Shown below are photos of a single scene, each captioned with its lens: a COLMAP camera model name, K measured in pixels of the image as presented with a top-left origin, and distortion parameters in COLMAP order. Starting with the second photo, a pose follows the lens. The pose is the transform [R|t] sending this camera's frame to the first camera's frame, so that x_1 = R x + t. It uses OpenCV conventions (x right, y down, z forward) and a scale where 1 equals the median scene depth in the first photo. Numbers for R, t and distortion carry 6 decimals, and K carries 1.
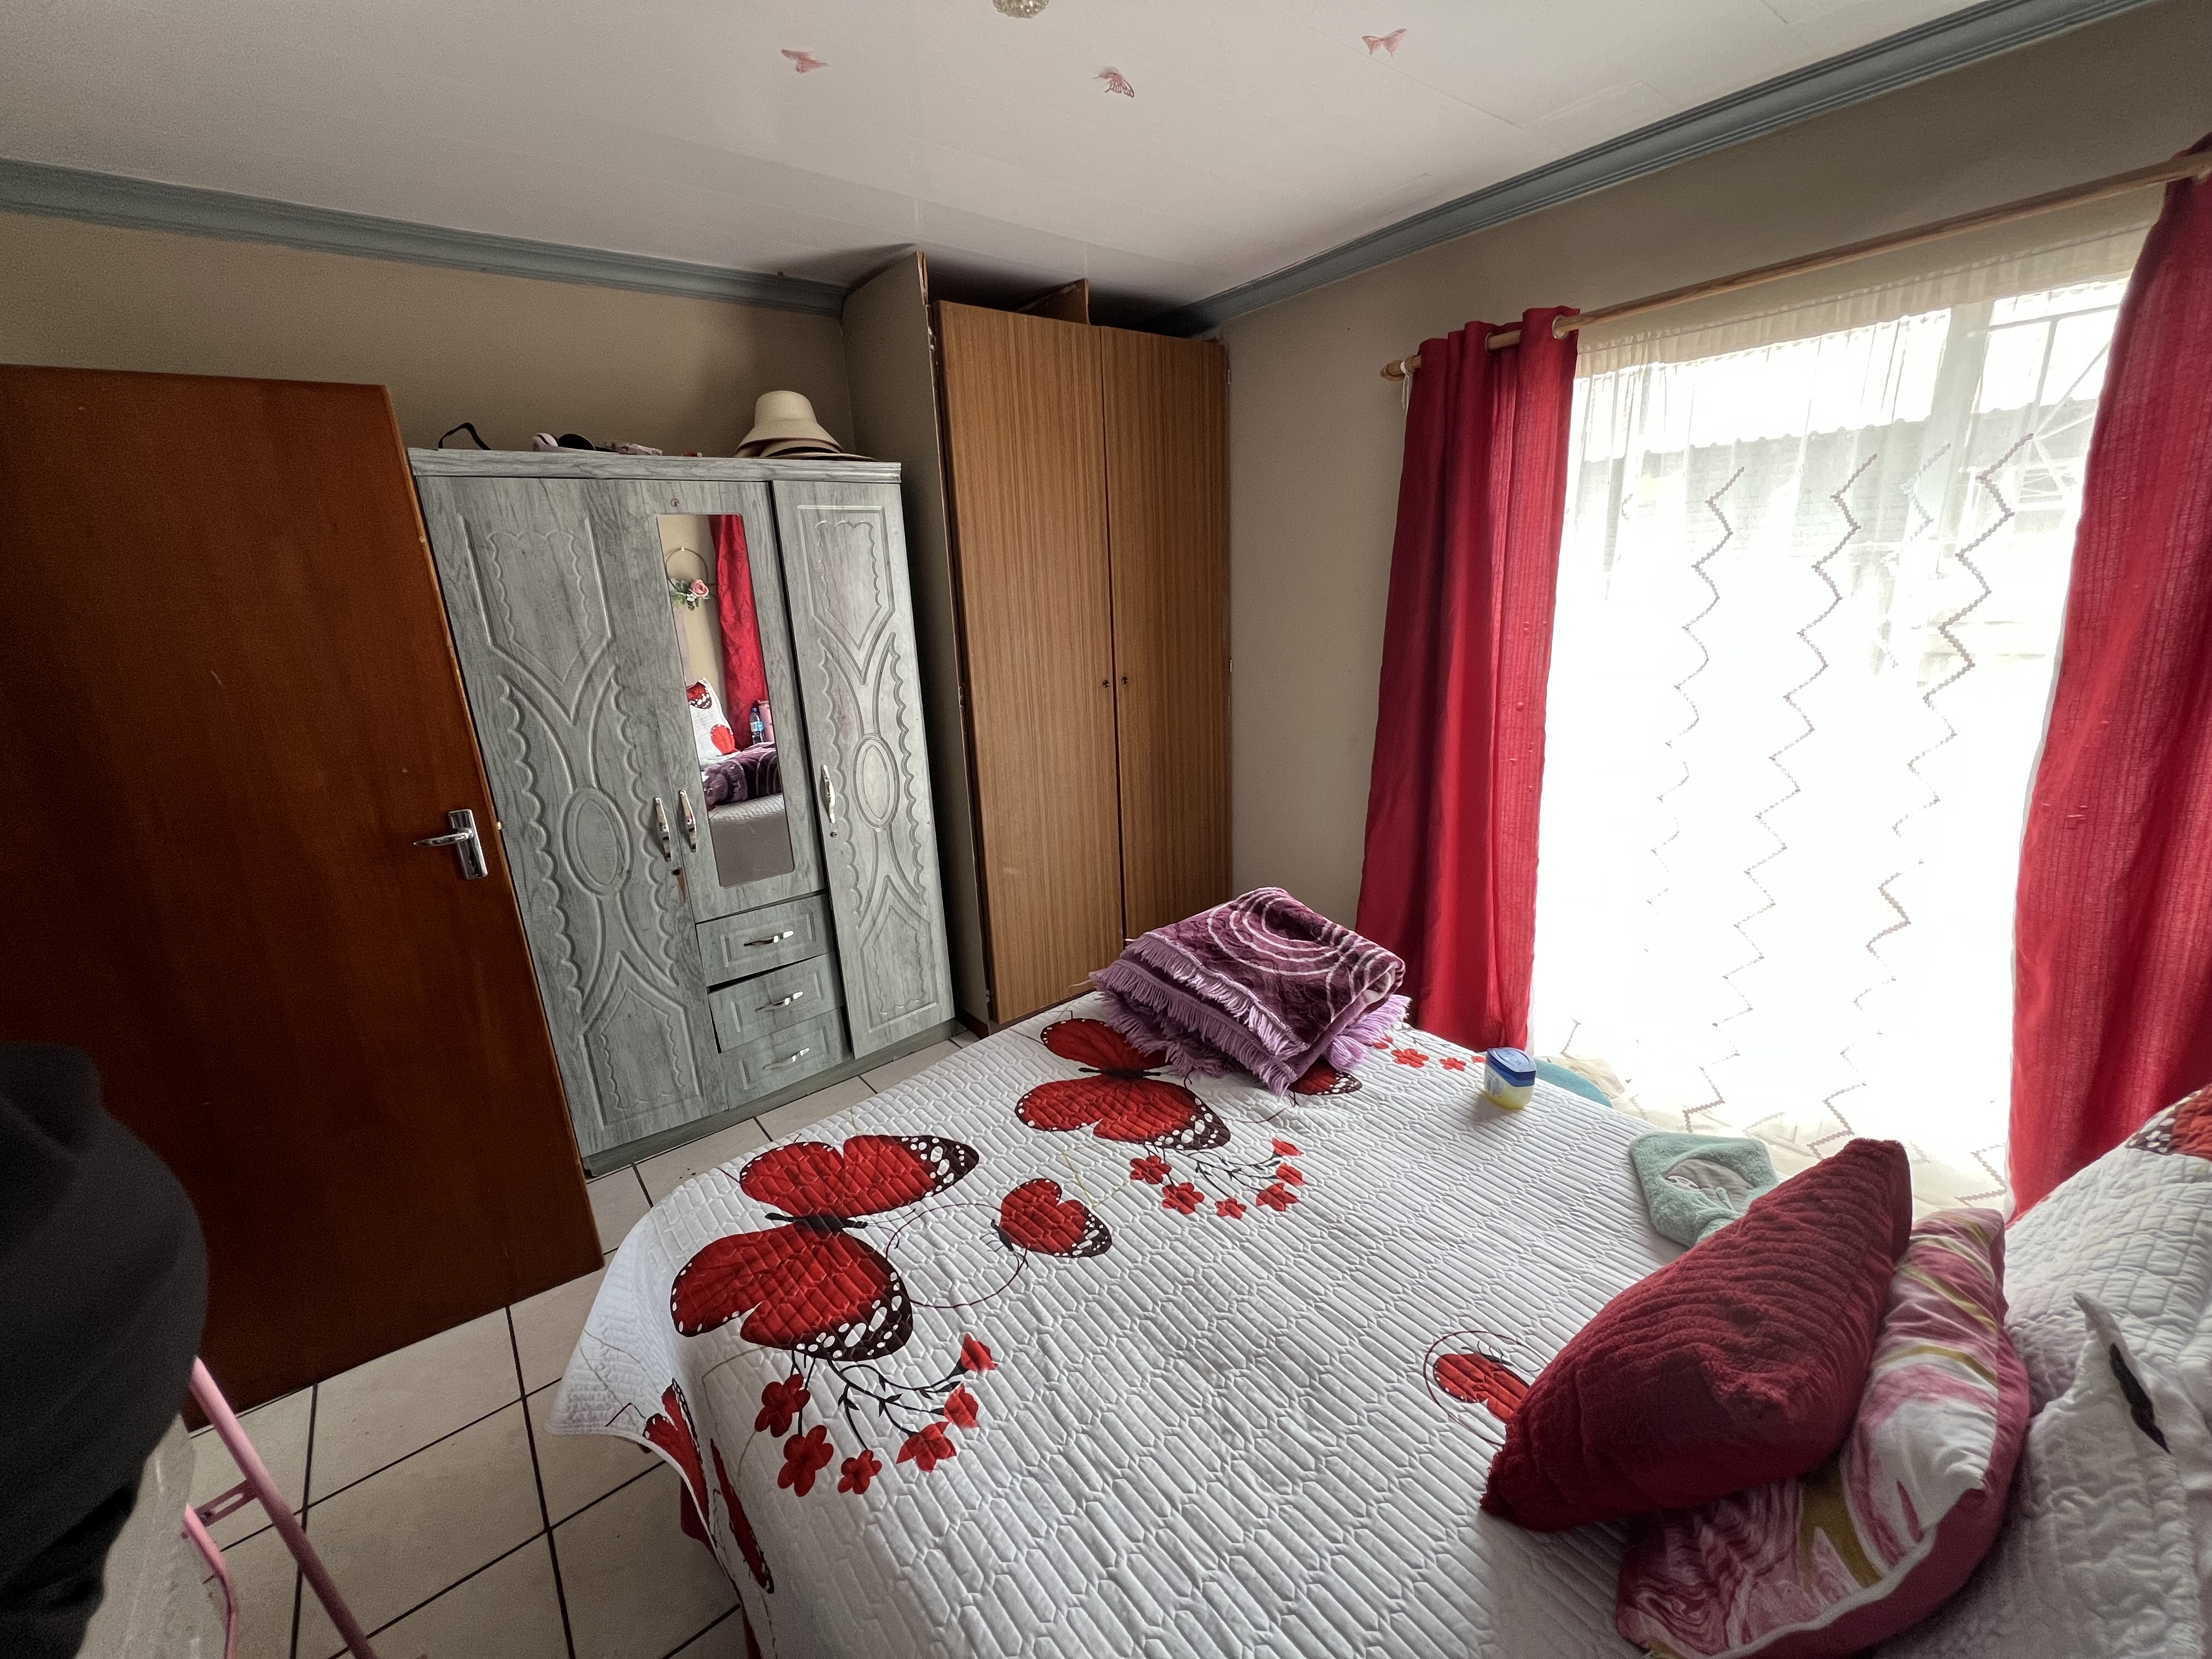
lens RADIAL K [[882.6, 0, 1095.9], [0, 882.6, 820.4], [0, 0, 1]] dist [-0.000354, -0.000166]
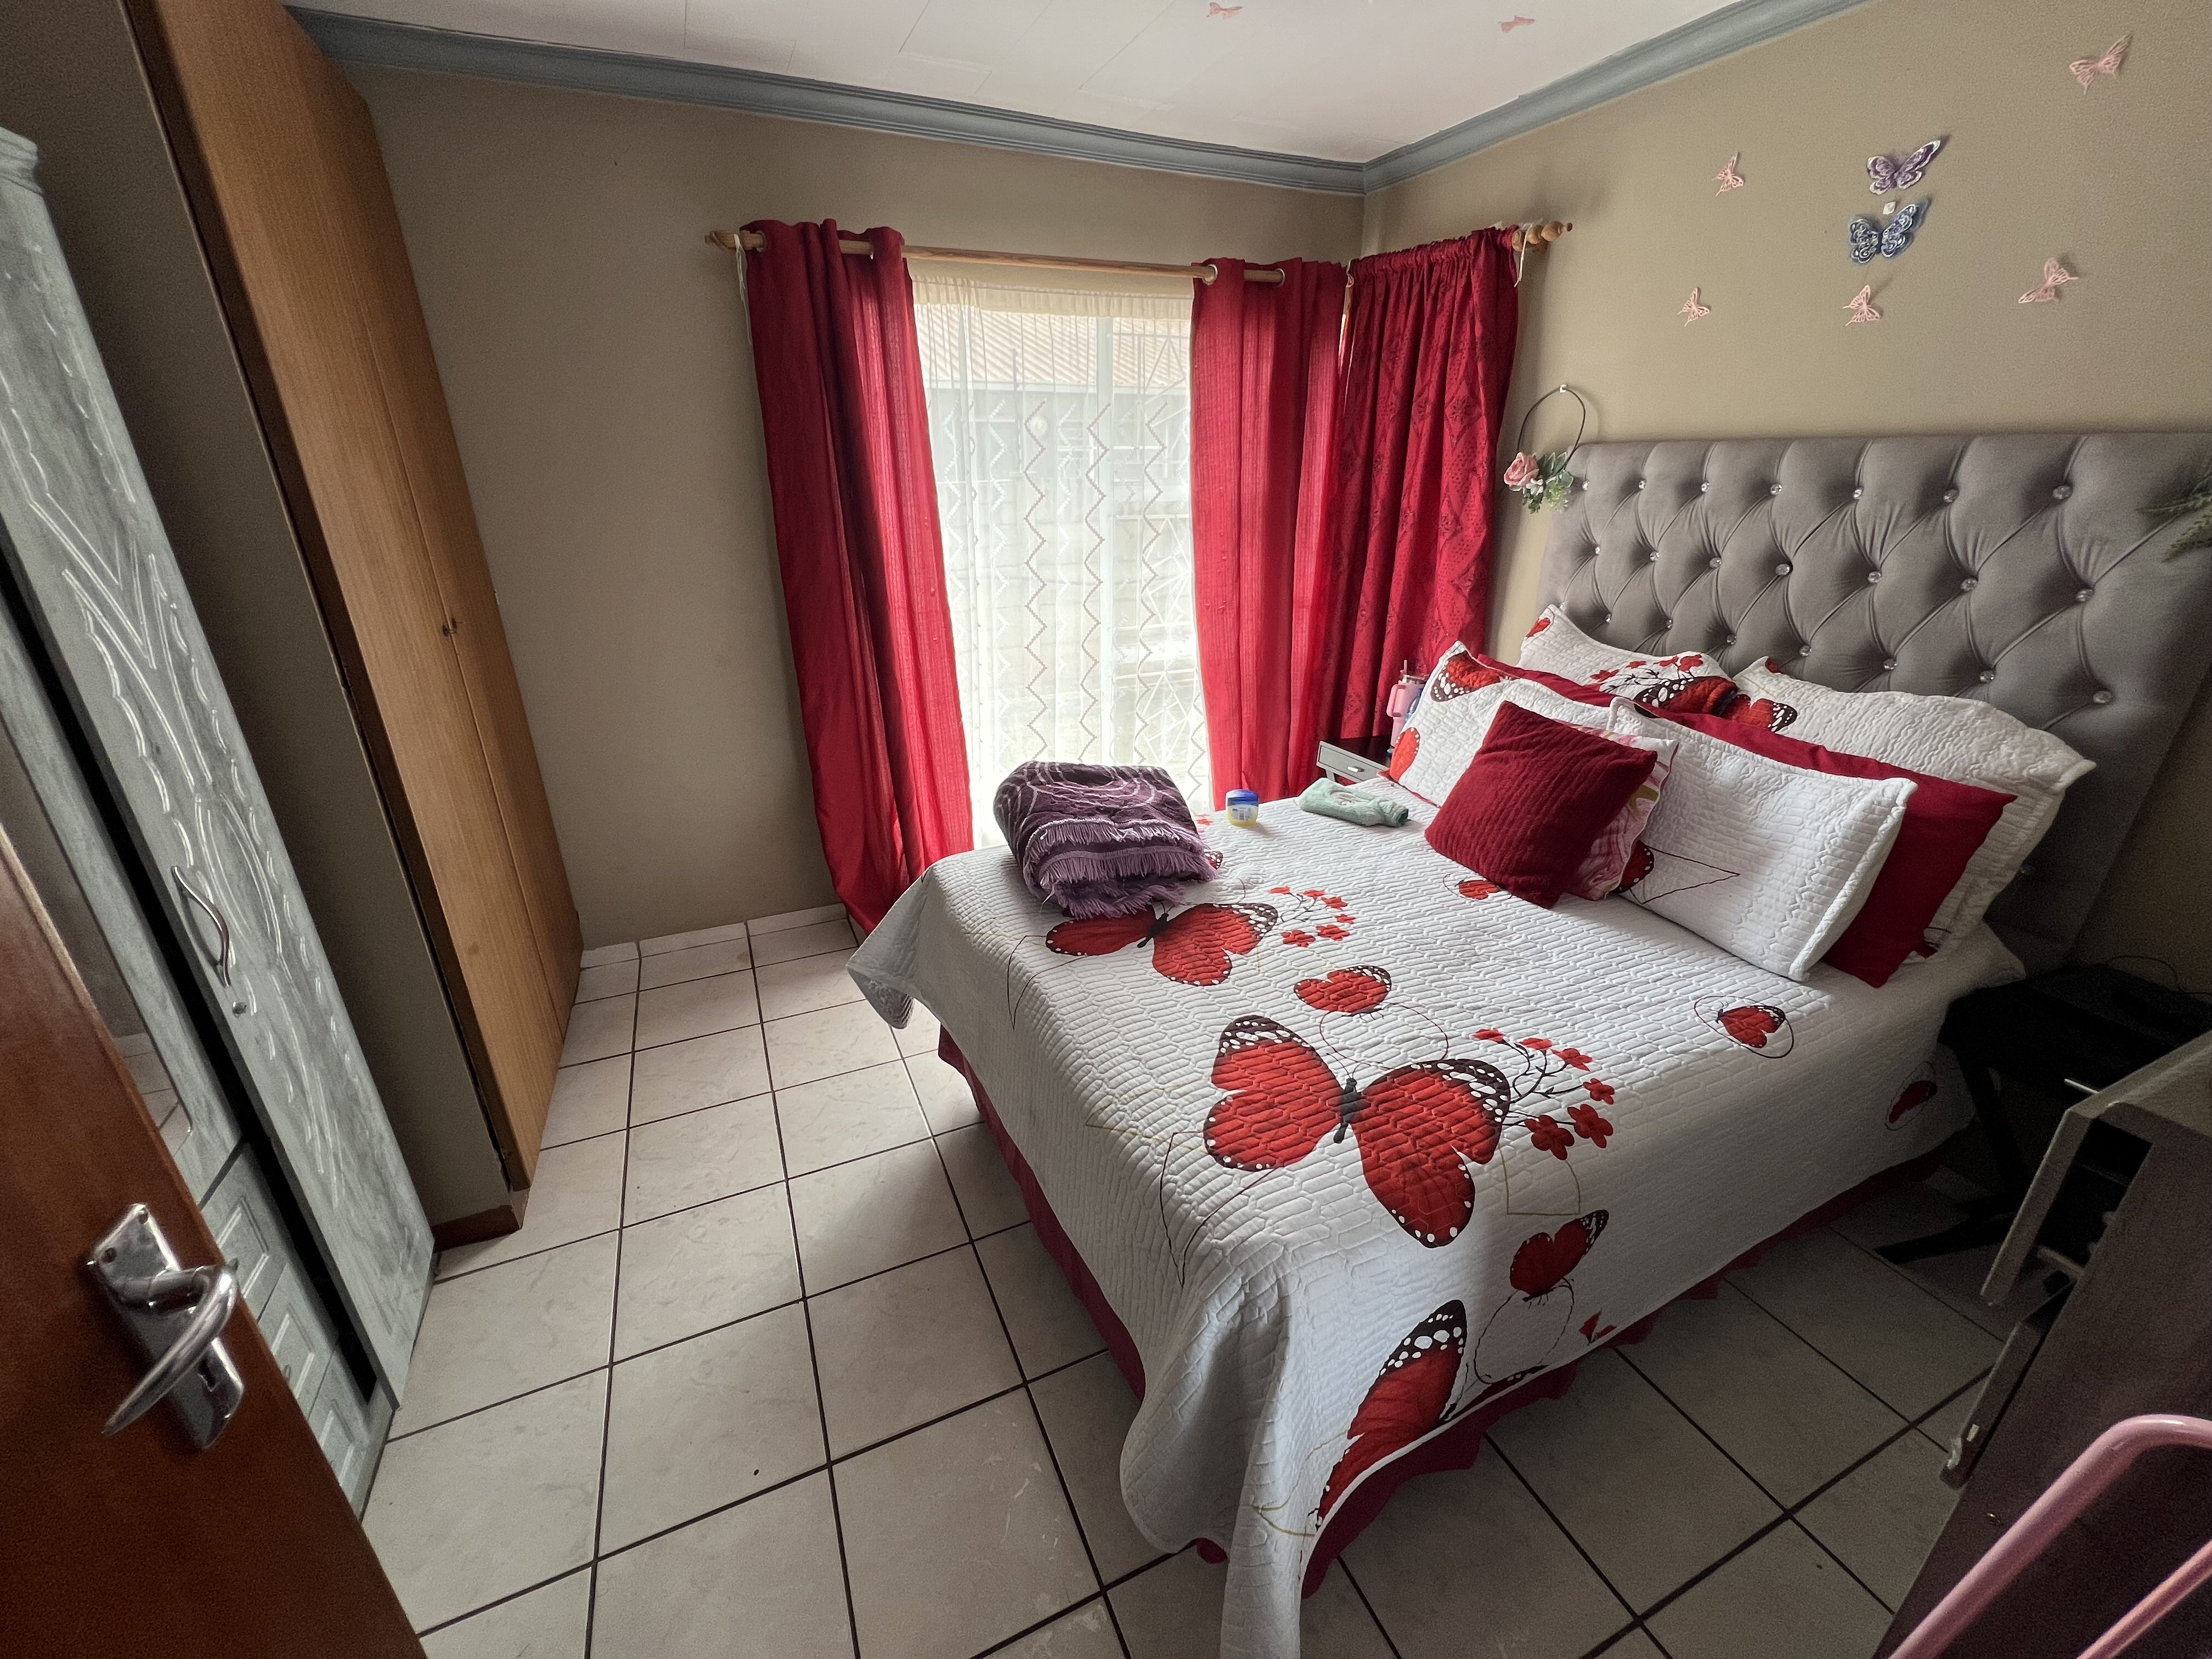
lens RADIAL K [[882.6, 0, 1099.1], [0, 882.6, 825.4], [0, 0, 1]] dist [-0.000354, -0.000166]
pose [[0.247799, -0.314972, 0.916181, -1.241257], [0.253639, 0.933783, 0.252422, -0.159225], [-0.935020, 0.169829, 0.311279, 0.950688]]
